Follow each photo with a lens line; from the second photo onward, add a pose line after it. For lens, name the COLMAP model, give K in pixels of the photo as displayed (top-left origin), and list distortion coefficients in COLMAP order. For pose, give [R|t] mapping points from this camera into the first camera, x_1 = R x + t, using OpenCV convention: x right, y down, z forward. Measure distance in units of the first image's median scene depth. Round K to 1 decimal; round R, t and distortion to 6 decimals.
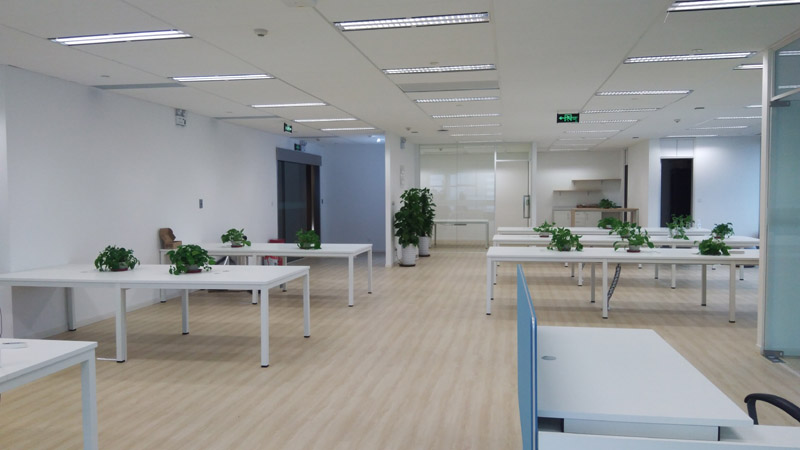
lens RADIAL K [[616.6, 0, 397.1], [0, 616.6, 224.6], [0, 0, 1]] dist [0.103451, -0.188840]
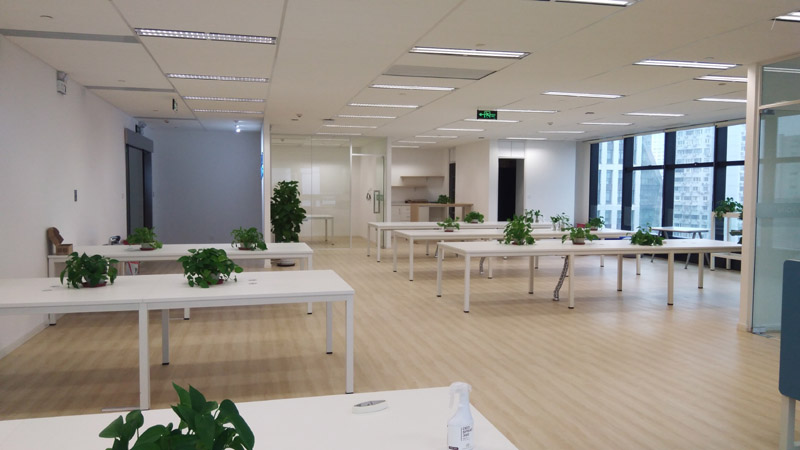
lens RADIAL K [[616.6, 0, 397.1], [0, 616.6, 224.6], [0, 0, 1]] dist [0.103451, -0.188840]
pose [[0.914886, -0.010410, 0.403579, -0.262249], [0.007290, 0.999930, 0.009268, -0.001464], [-0.403647, -0.005537, 0.914898, 0.122033]]
